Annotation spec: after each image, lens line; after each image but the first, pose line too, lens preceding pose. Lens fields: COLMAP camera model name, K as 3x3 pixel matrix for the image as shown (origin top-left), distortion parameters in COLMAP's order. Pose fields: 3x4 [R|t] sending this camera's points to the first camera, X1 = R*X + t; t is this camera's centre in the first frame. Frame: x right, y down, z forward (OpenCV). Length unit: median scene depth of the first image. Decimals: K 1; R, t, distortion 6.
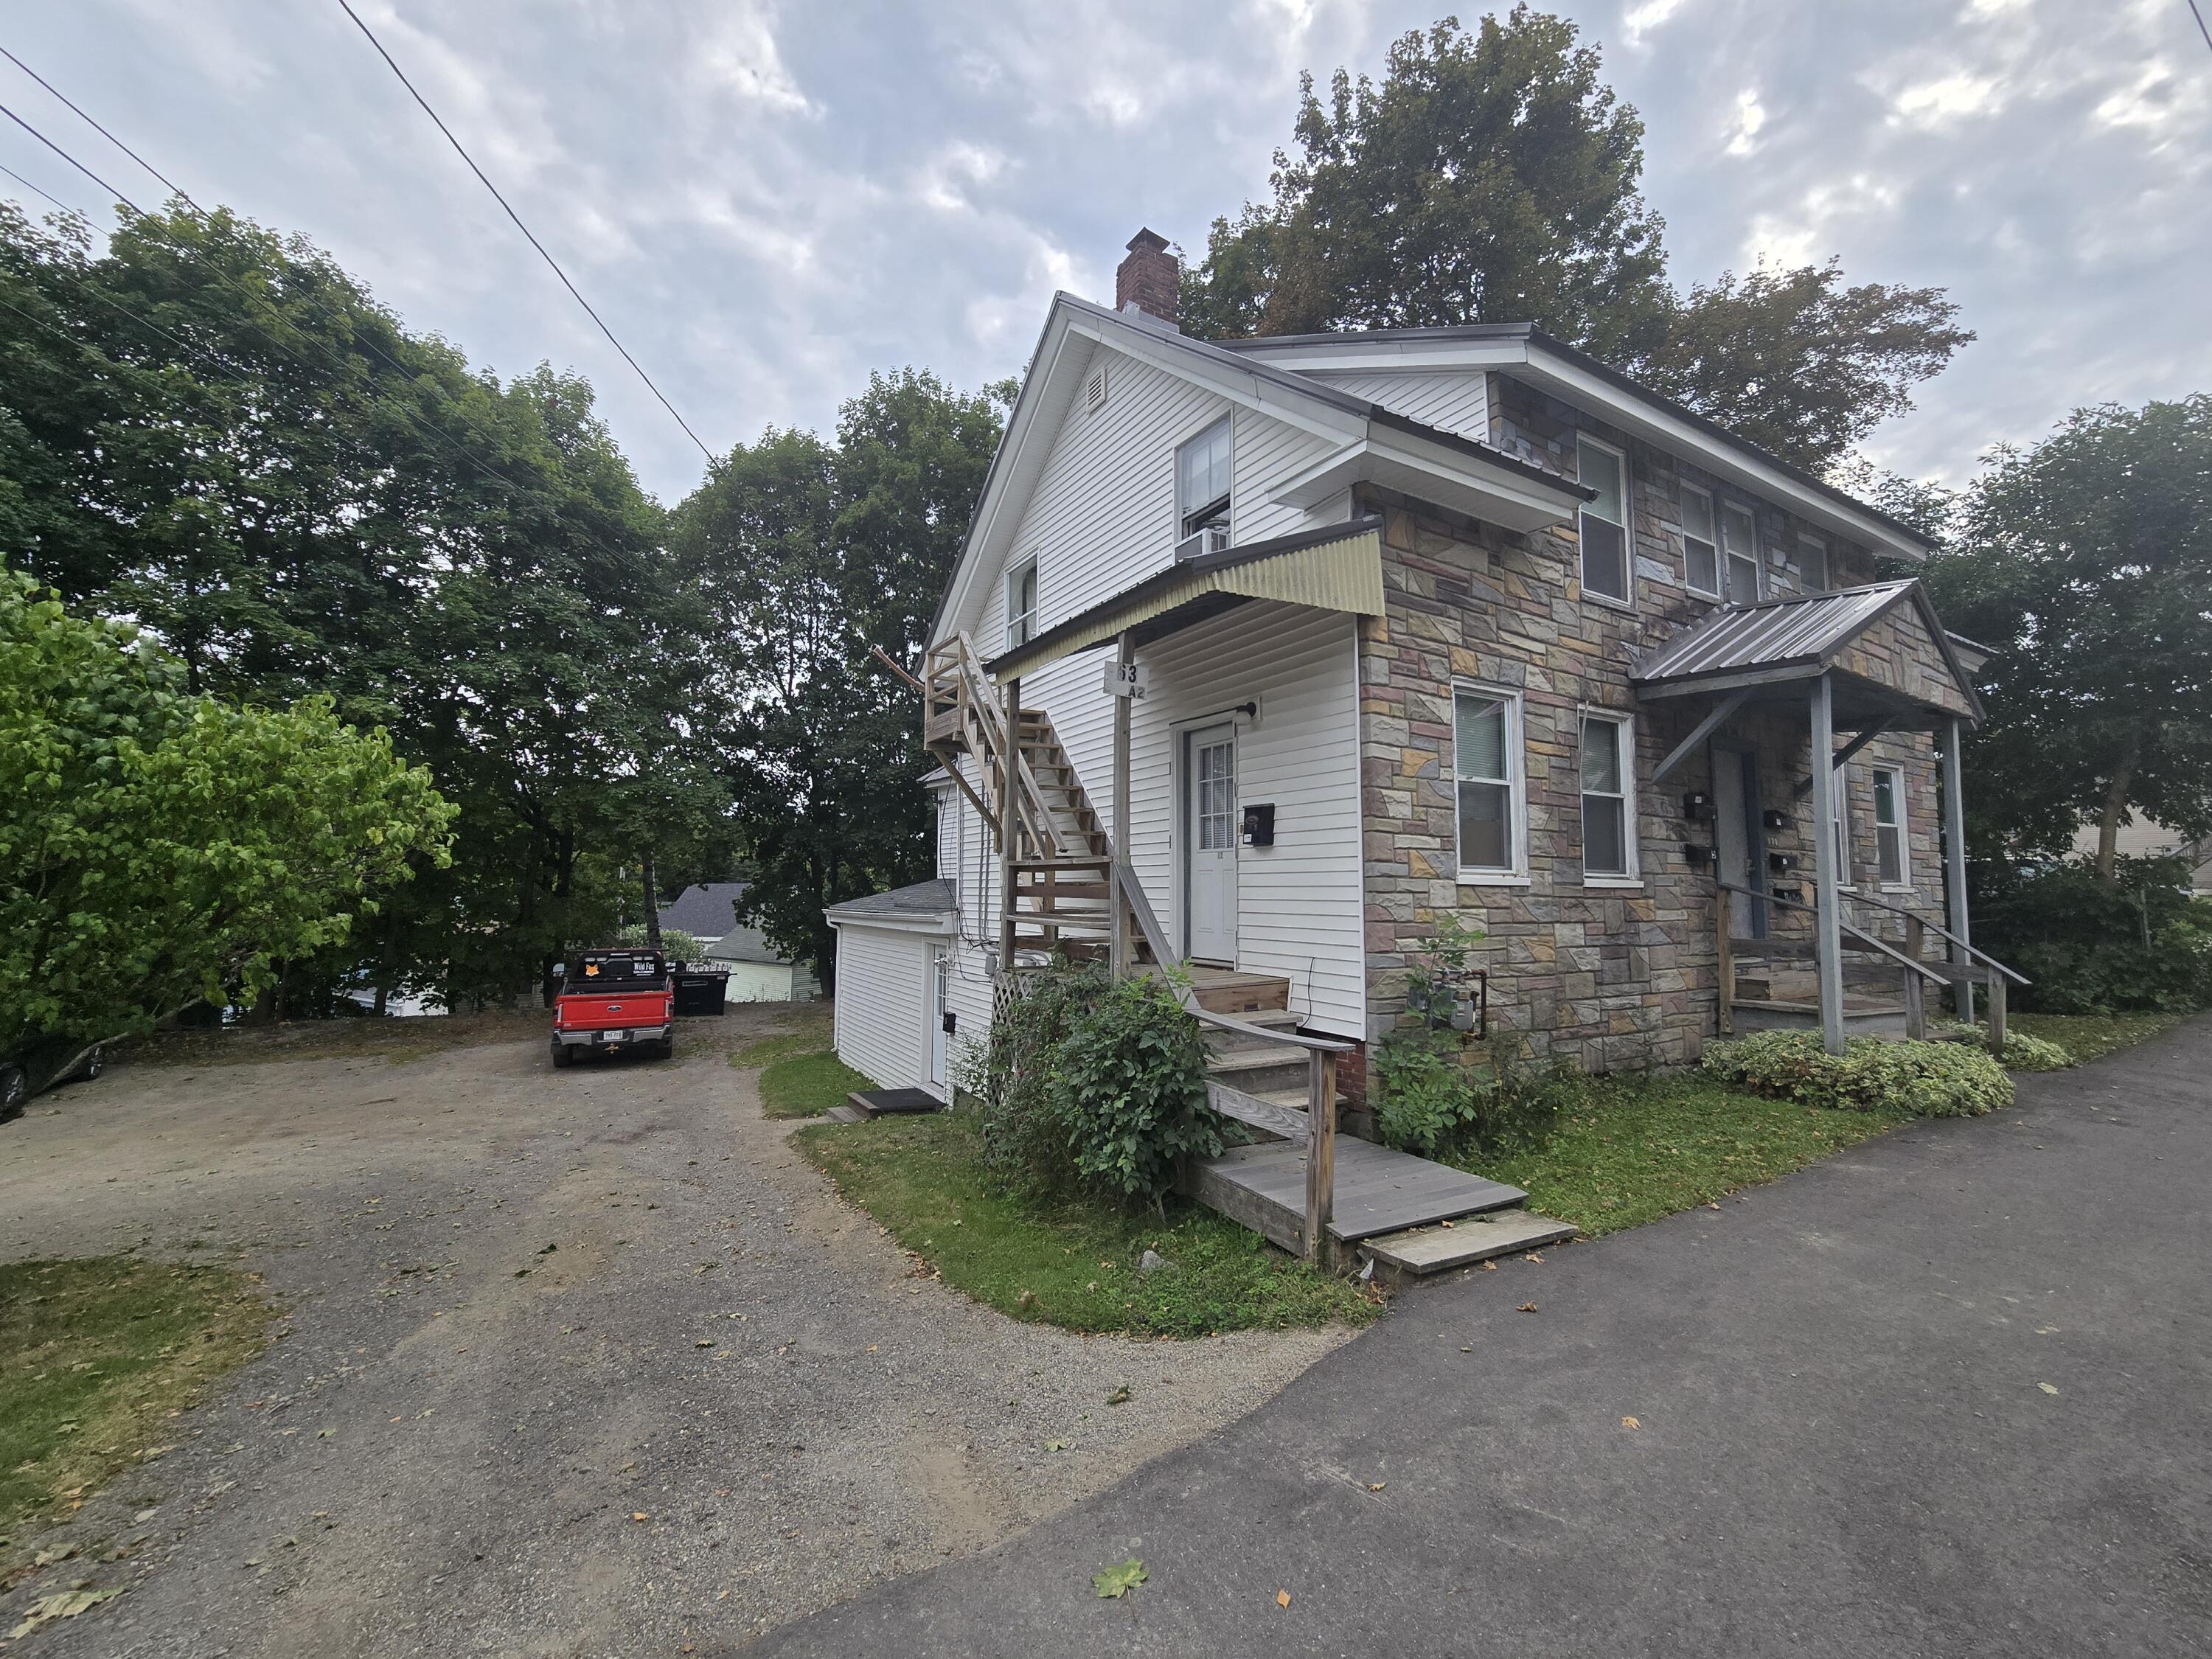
lens RADIAL K [[914.7, 0, 1120.6], [0, 914.7, 820.0], [0, 0, 1]] dist [-0.002848, 0.001441]
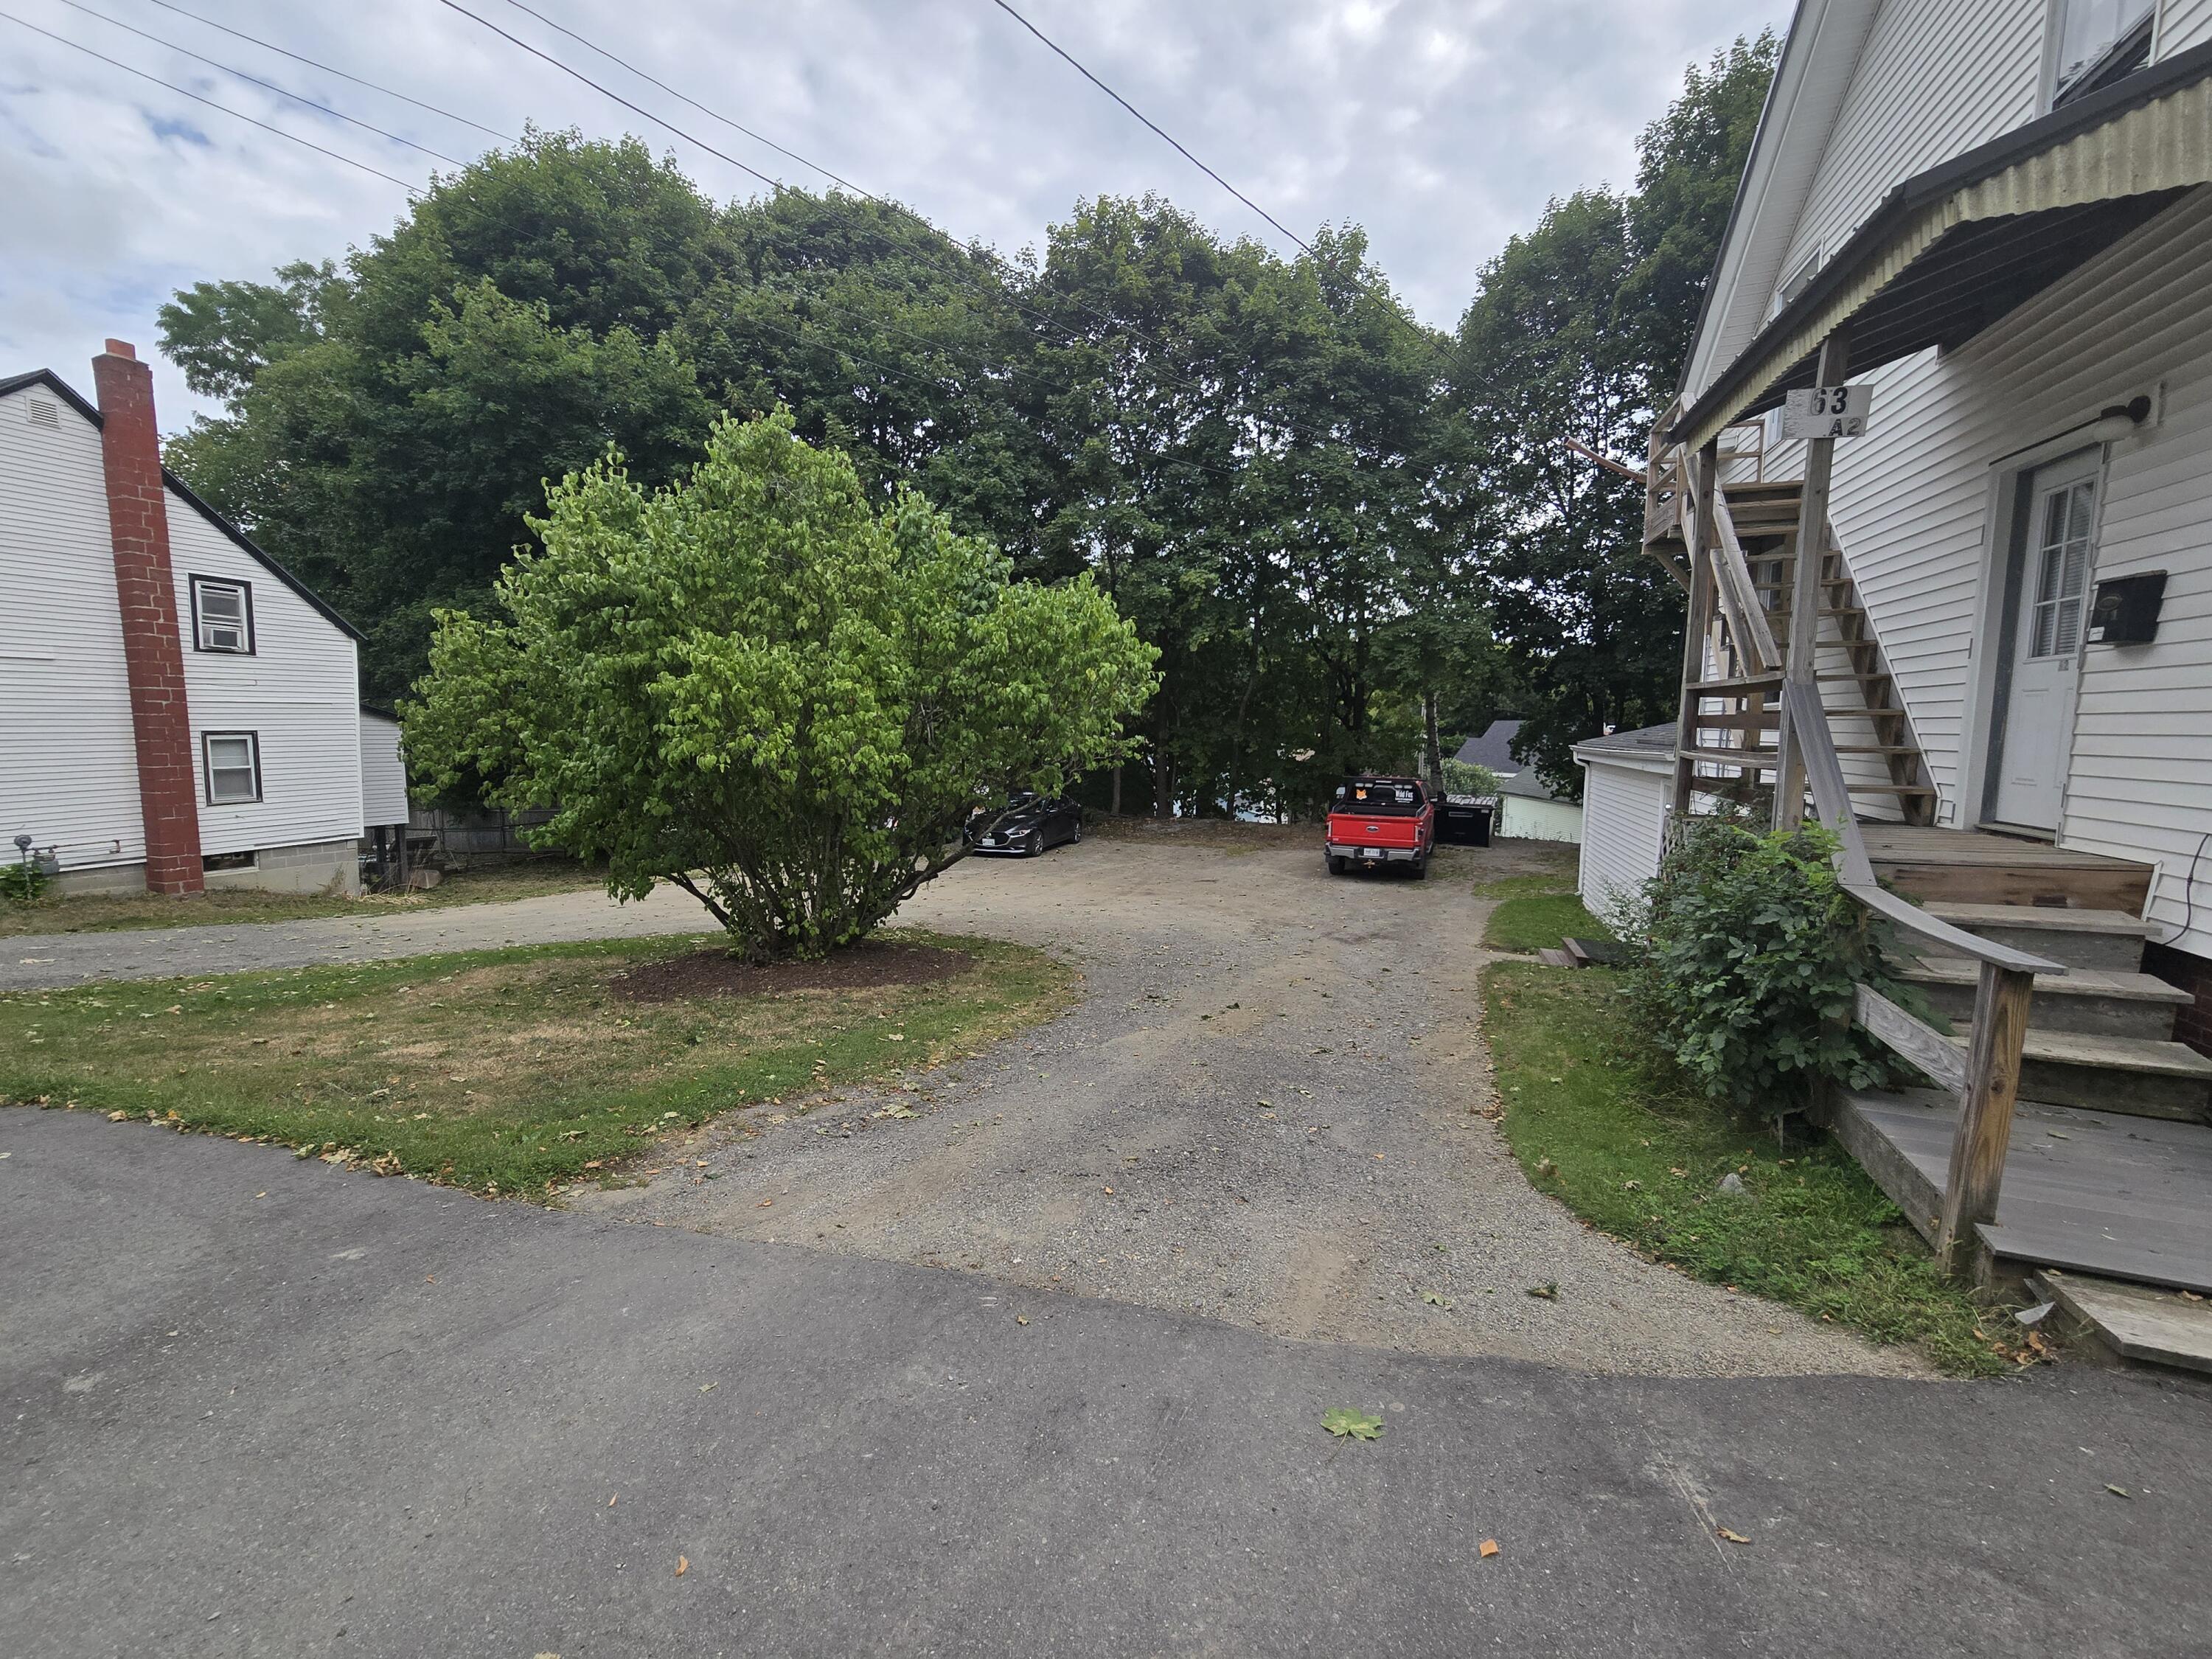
lens RADIAL K [[914.7, 0, 1120.6], [0, 914.7, 820.0], [0, 0, 1]] dist [-0.002848, 0.001441]
pose [[0.666692, 0.083519, -0.740639, 0.186139], [0.048187, 0.986793, 0.154653, 0.018545], [0.743774, -0.138795, 0.653862, 0.107073]]
